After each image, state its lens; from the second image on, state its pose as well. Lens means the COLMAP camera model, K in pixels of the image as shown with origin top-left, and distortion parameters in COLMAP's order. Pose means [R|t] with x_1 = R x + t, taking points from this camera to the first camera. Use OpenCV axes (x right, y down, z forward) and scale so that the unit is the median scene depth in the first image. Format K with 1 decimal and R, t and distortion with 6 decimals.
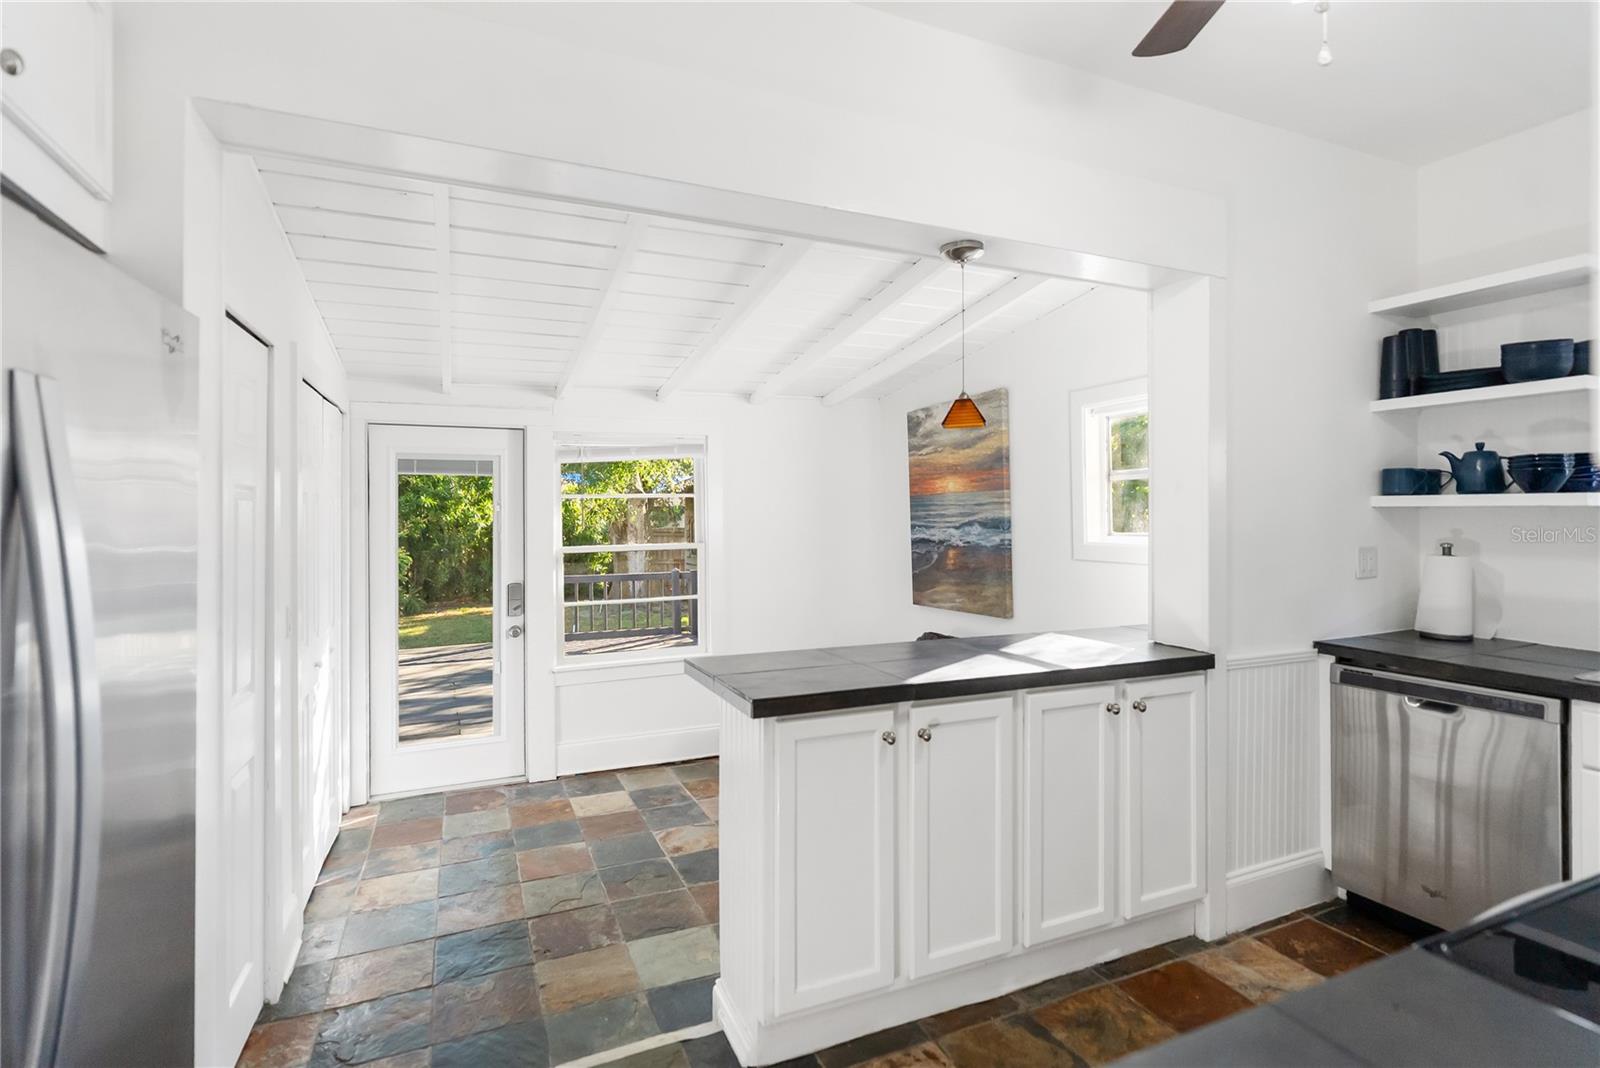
lens RADIAL K [[779.1, 0, 785.5], [0, 779.1, 517.6], [0, 0, 1]] dist [0.000246, 0.000434]
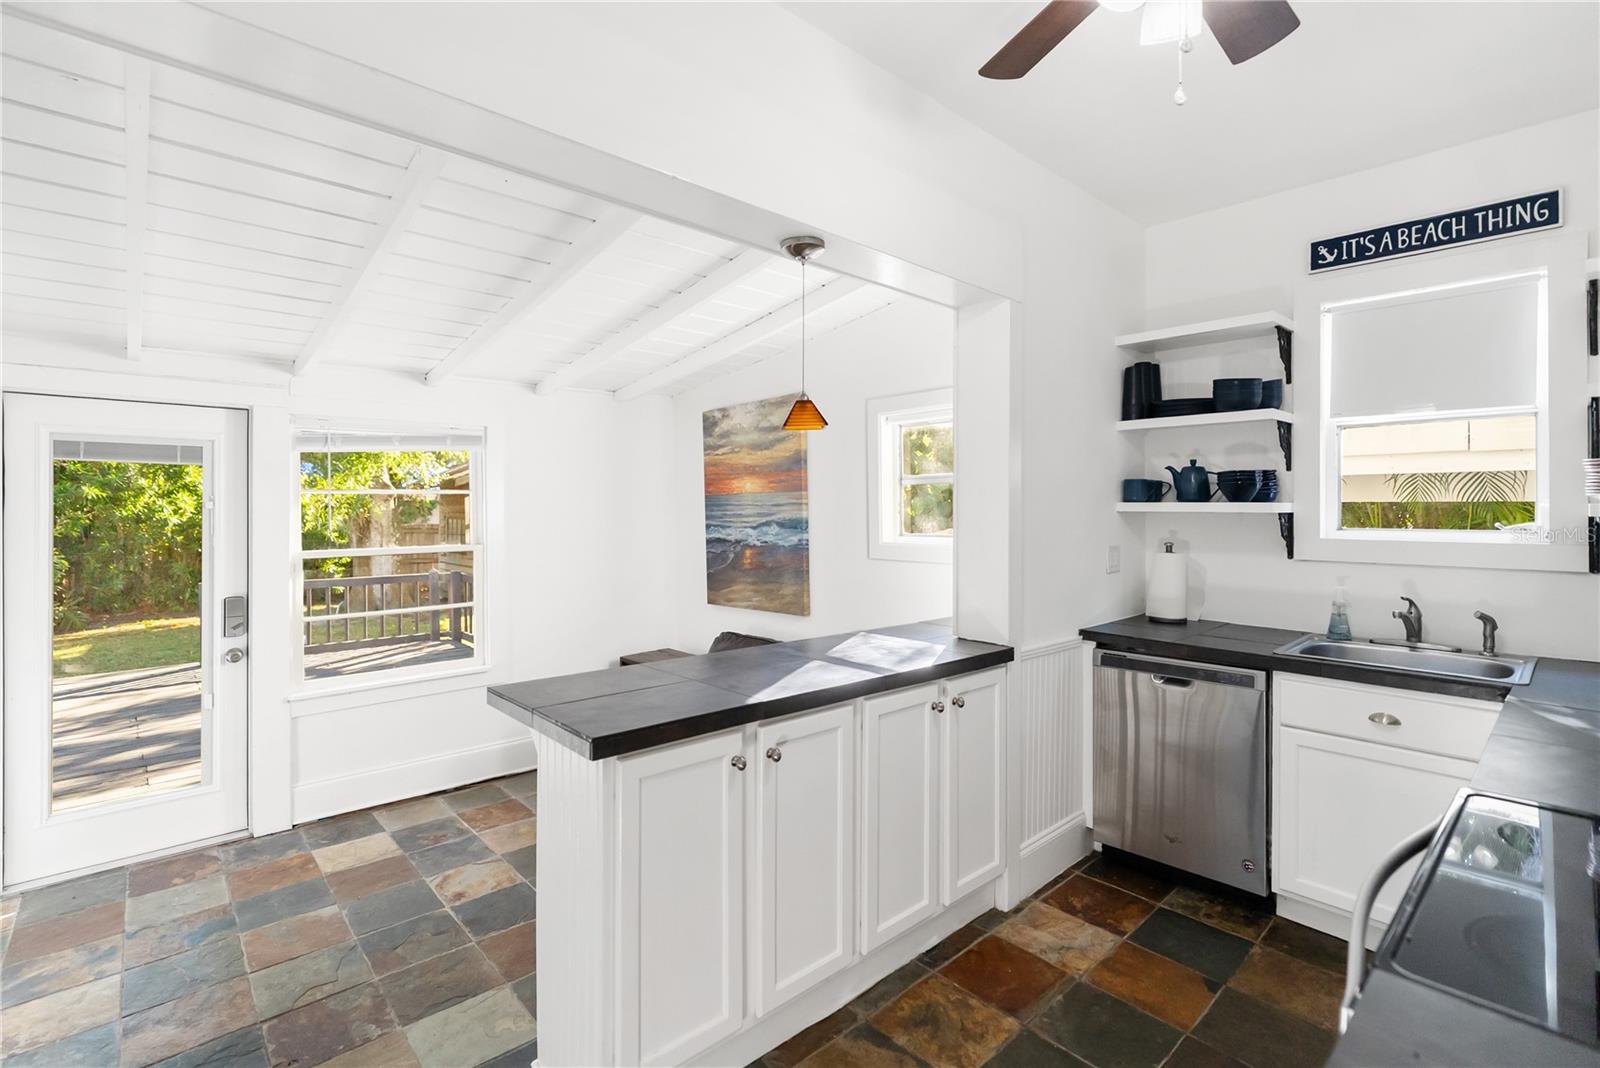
lens RADIAL K [[740.4, 0, 801.0], [0, 740.4, 513.7], [0, 0, 1]] dist [-0.000057, 0.000740]
pose [[0.944522, 0.003884, 0.328425, -0.044646], [-0.004262, 0.999991, 0.000431, -0.006821], [-0.328420, -0.001807, 0.944530, 0.075859]]
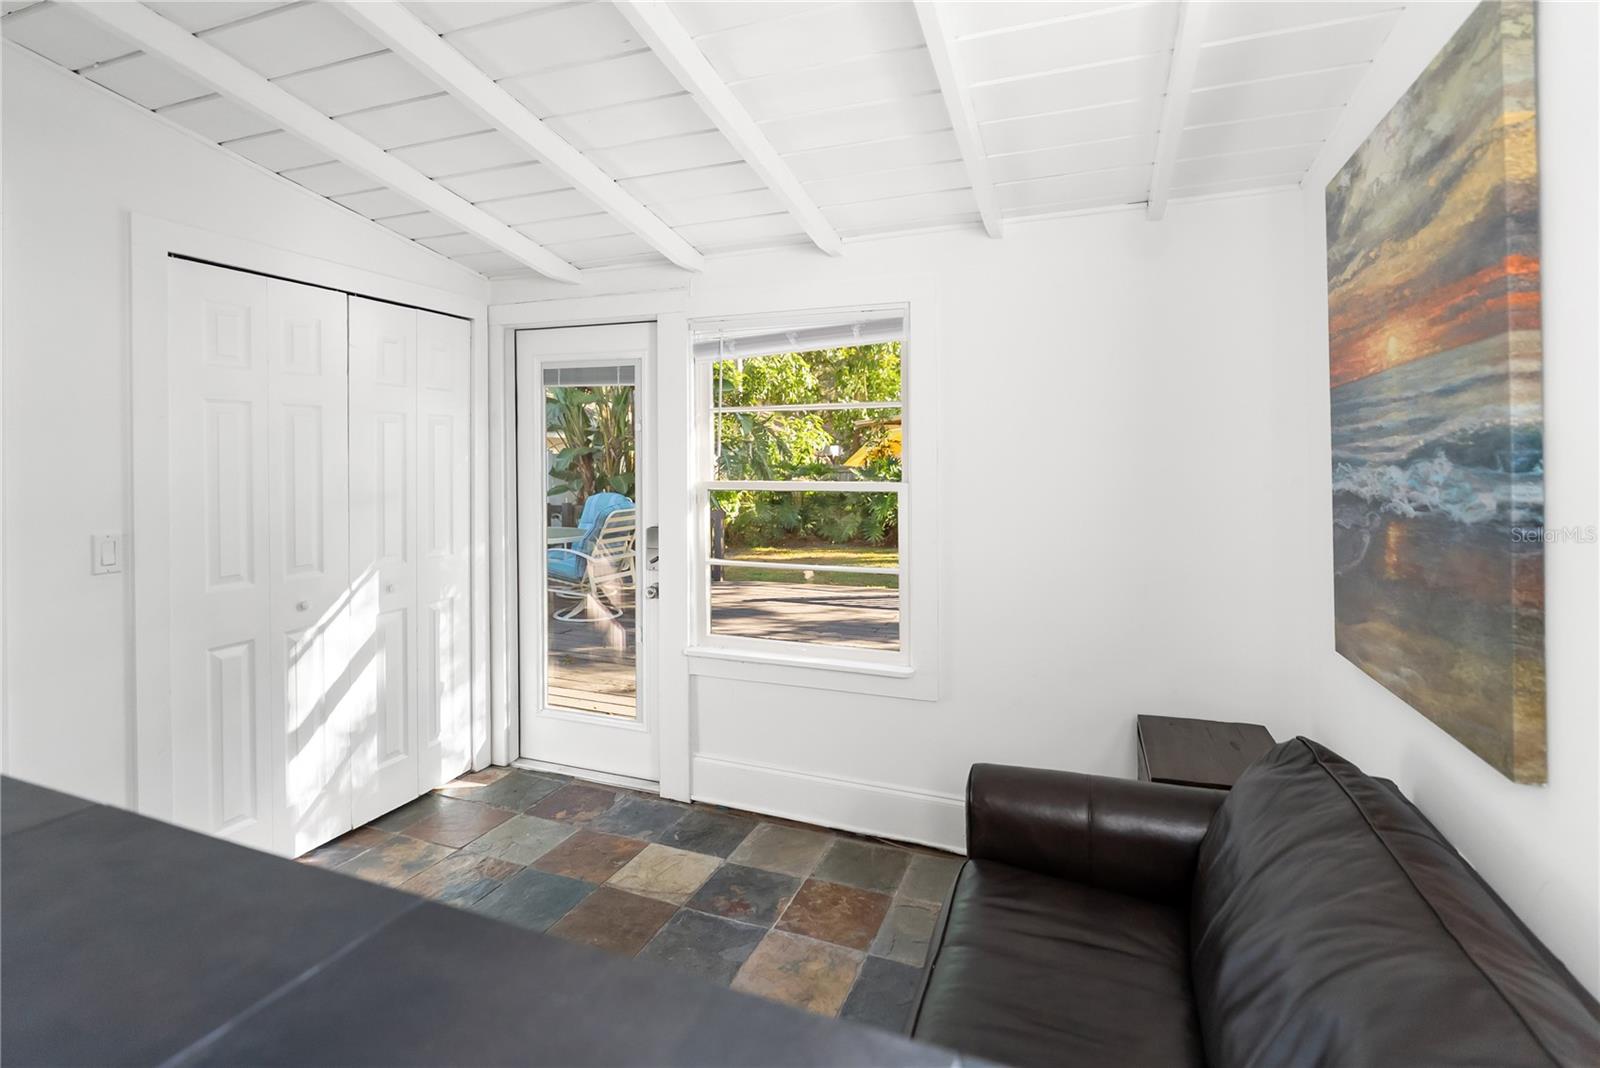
lens RADIAL K [[764.1, 0, 799.9], [0, 764.1, 459.6], [0, 0, 1]] dist [-0.000377, 0.000067]
pose [[0.715905, 0.014877, -0.698039, 0.300414], [-0.013210, 0.999883, 0.007762, 0.013323], [0.698072, 0.003665, 0.716018, 0.636028]]
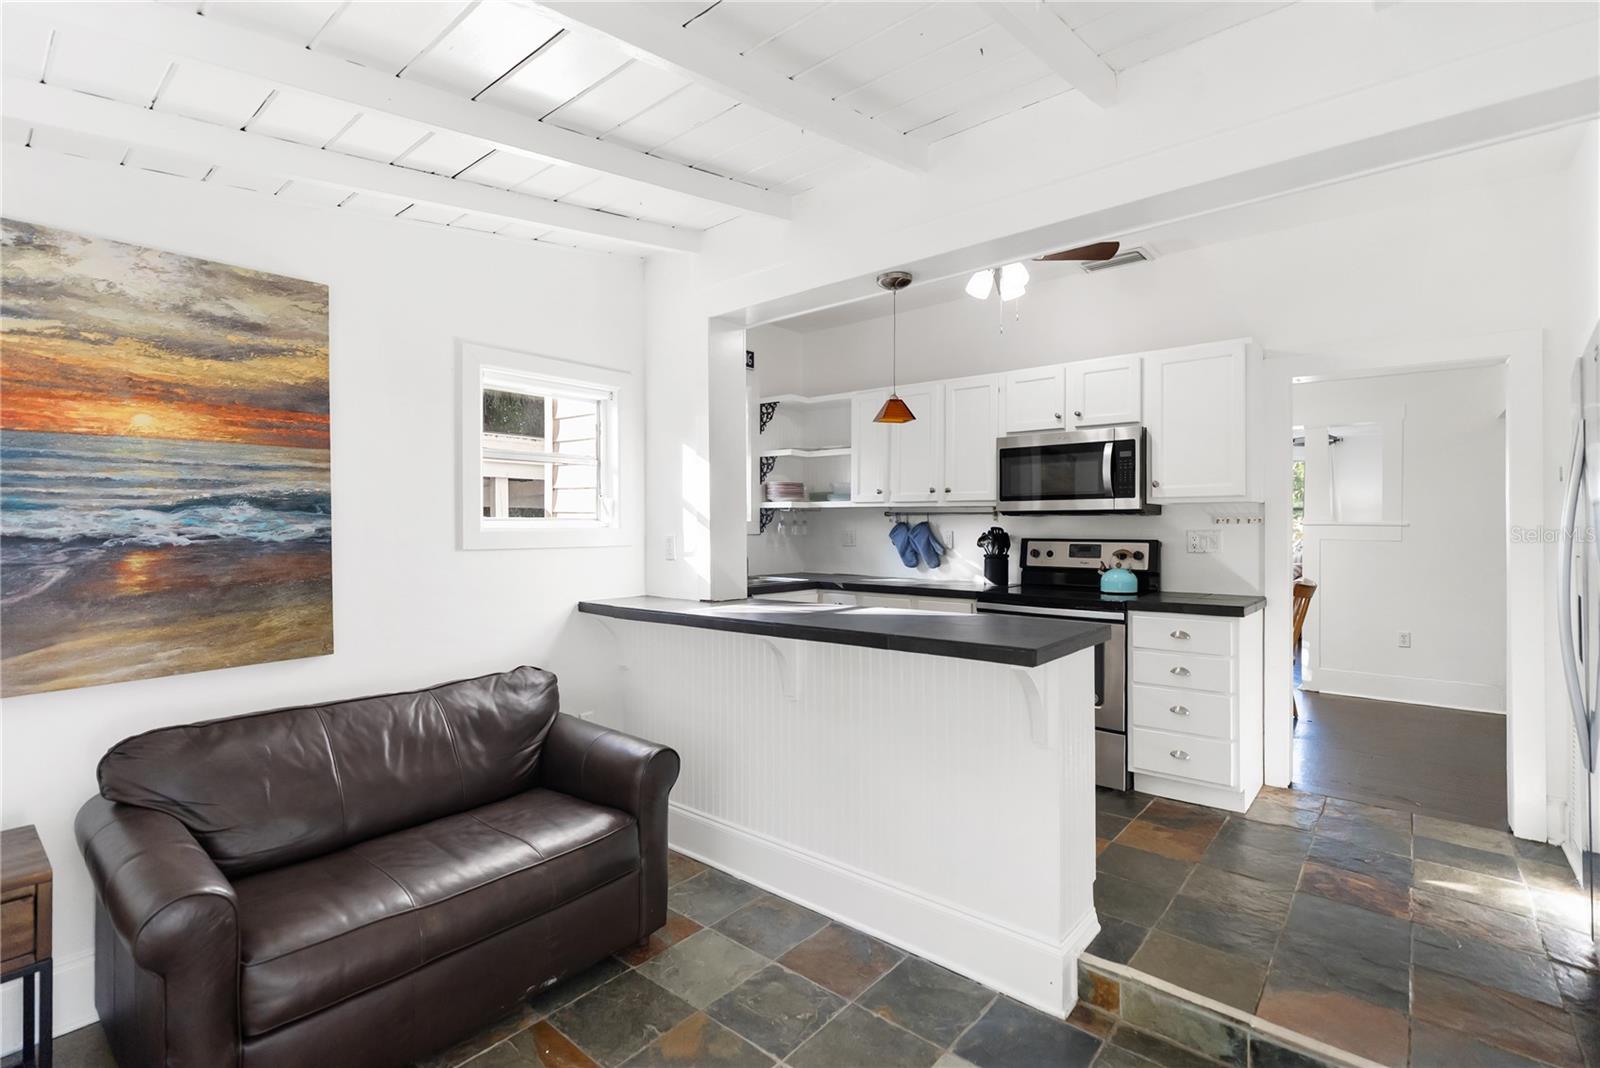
lens RADIAL K [[734.6, 0, 800.0], [0, 734.6, 534.0], [0, 0, 1]] dist [0.000547, 0.000179]
pose [[-0.443621, 0.005457, 0.896198, -0.431472], [0.011930, 0.999929, -0.000184, 0.038393], [-0.896135, 0.010611, -0.443655, 0.954116]]
